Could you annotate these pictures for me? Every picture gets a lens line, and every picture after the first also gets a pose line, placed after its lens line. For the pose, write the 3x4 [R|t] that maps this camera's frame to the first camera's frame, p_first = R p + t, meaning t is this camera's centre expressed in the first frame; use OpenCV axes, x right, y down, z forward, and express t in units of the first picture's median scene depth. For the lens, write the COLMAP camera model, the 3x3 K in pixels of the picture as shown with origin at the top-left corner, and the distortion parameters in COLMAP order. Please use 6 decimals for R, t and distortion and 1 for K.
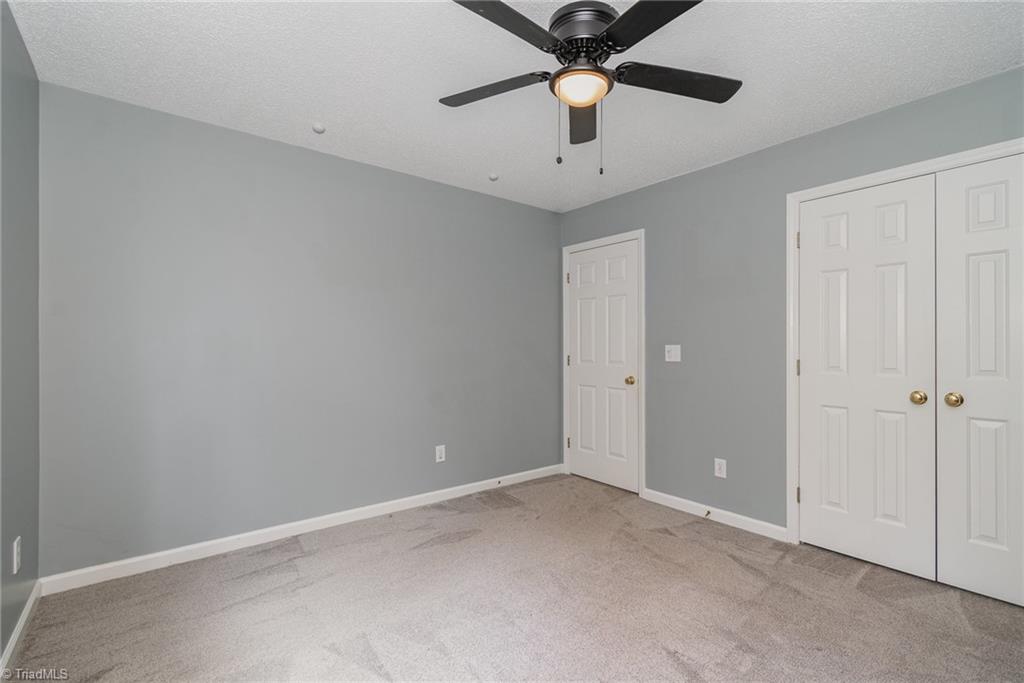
lens RADIAL K [[453.2, 0, 517.5], [0, 453.2, 338.6], [0, 0, 1]] dist [0.000860, 0.000012]
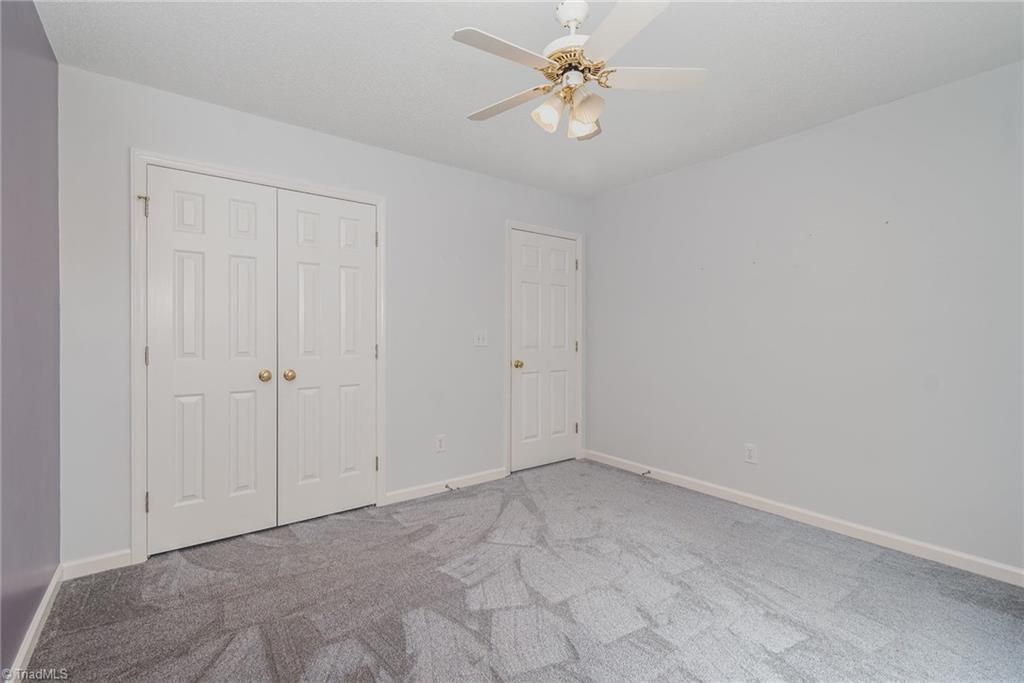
lens RADIAL K [[453.2, 0, 517.5], [0, 453.2, 338.6], [0, 0, 1]] dist [0.000860, 0.000012]
pose [[0.020258, -0.003184, 0.999790, -0.267617], [-0.026695, 0.999637, 0.003725, 0.010244], [-0.999438, -0.026765, 0.020165, 0.335103]]
